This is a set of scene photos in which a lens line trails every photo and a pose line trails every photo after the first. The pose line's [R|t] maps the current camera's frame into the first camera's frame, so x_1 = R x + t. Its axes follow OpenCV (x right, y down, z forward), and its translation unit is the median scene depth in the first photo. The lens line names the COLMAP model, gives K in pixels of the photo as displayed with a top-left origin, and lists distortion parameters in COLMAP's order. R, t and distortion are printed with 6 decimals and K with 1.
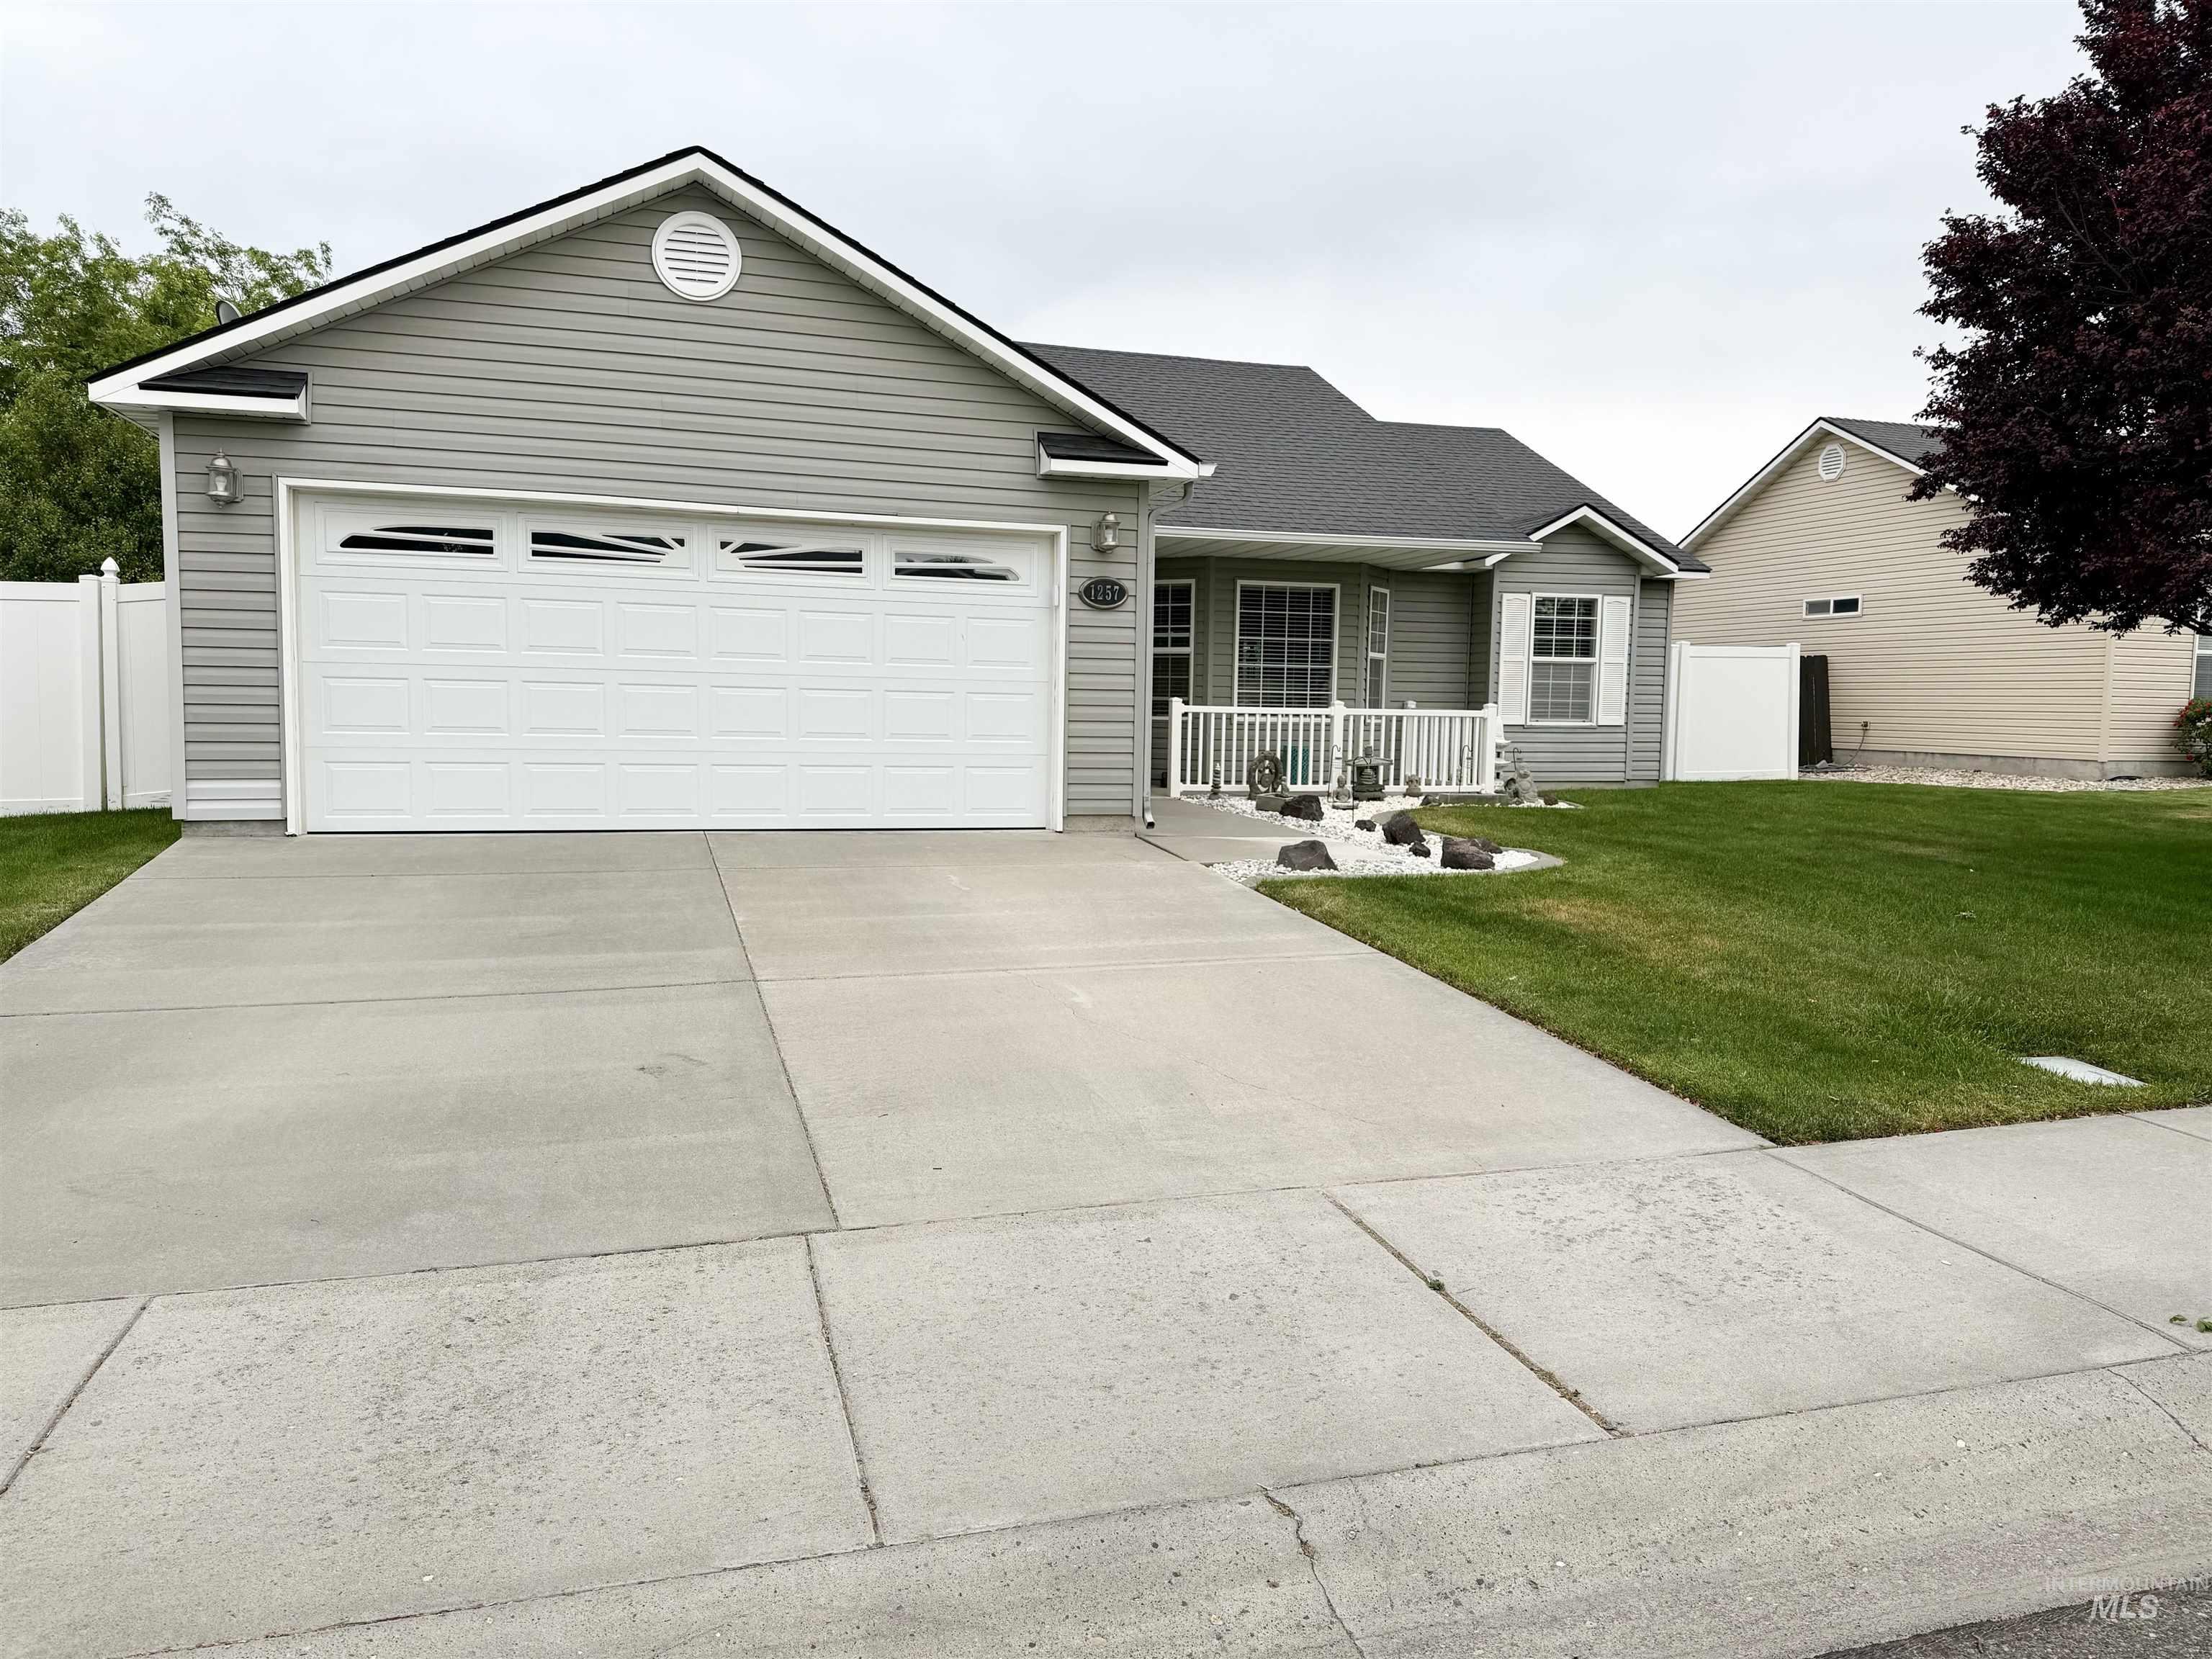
lens RADIAL K [[1536.3, 0, 1216.3], [0, 1536.3, 830.8], [0, 0, 1]] dist [0.084116, -0.088246]
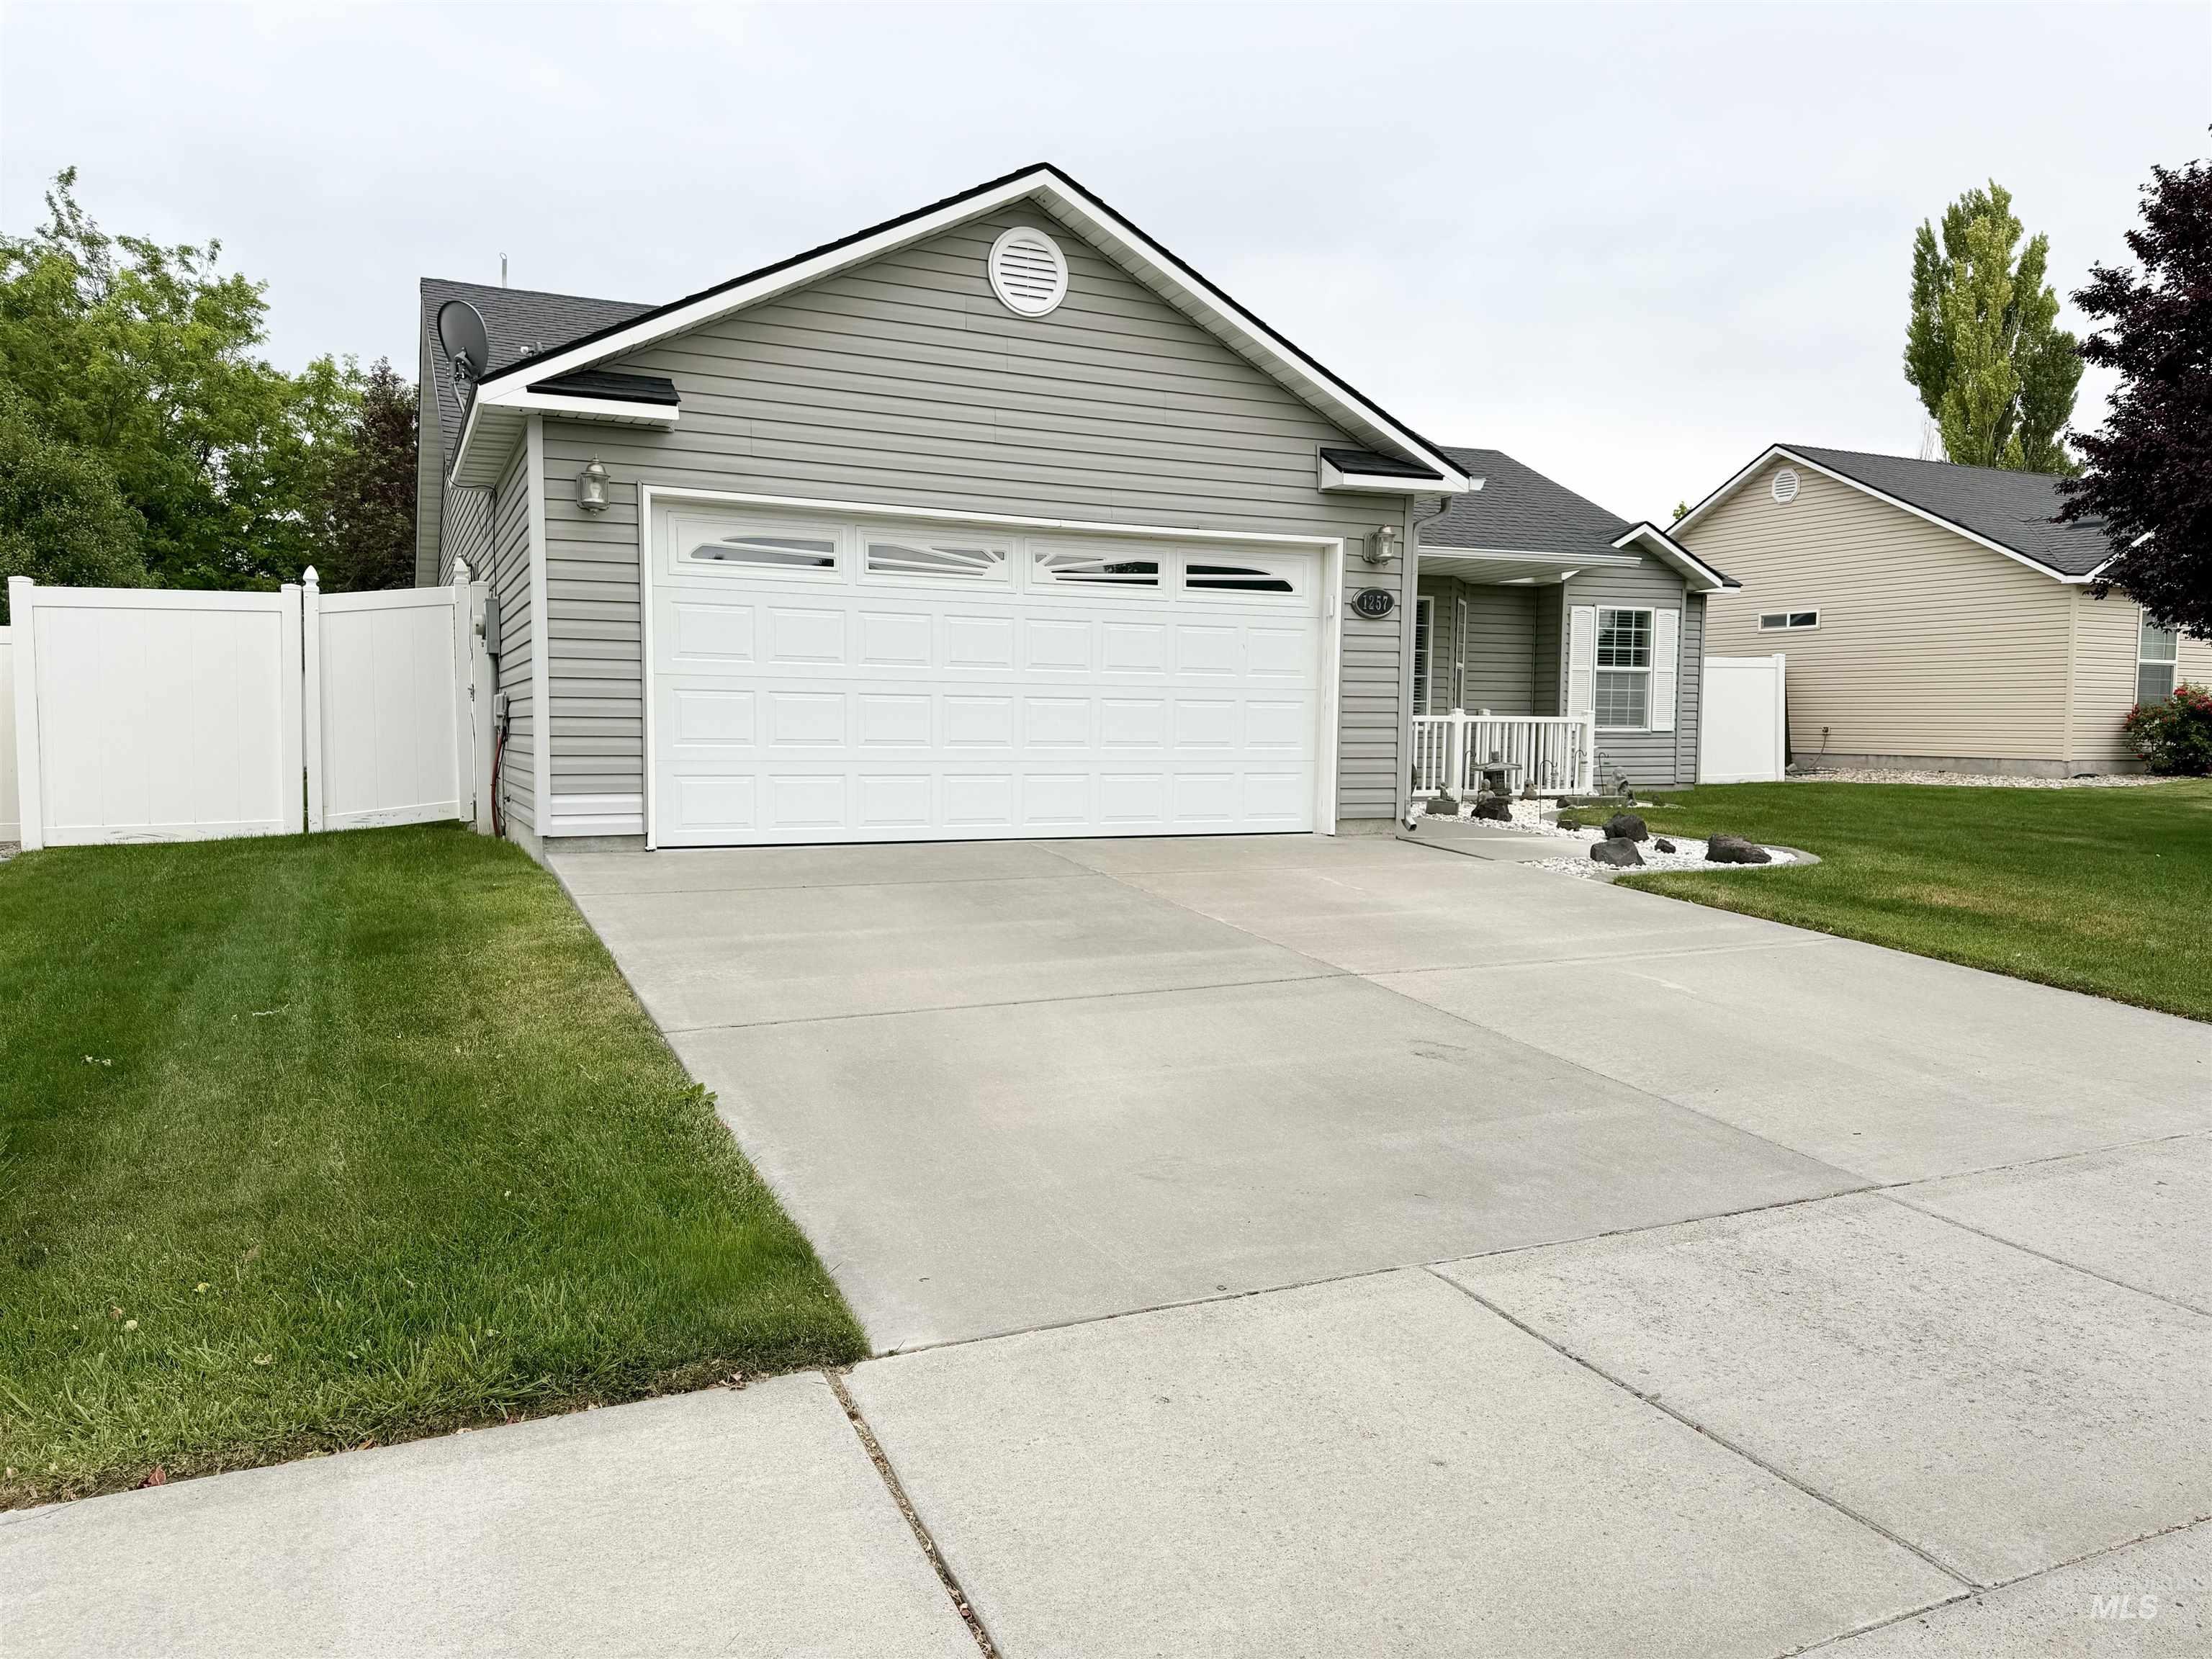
lens RADIAL K [[1538.3, 0, 1106.0], [0, 1538.3, 829.5], [0, 0, 1]] dist [0.085160, -0.085249]
pose [[0.991315, -0.017345, 0.130361, -0.390584], [0.019018, 0.999752, -0.011595, 0.005817], [-0.130127, 0.013973, 0.991399, -0.000366]]
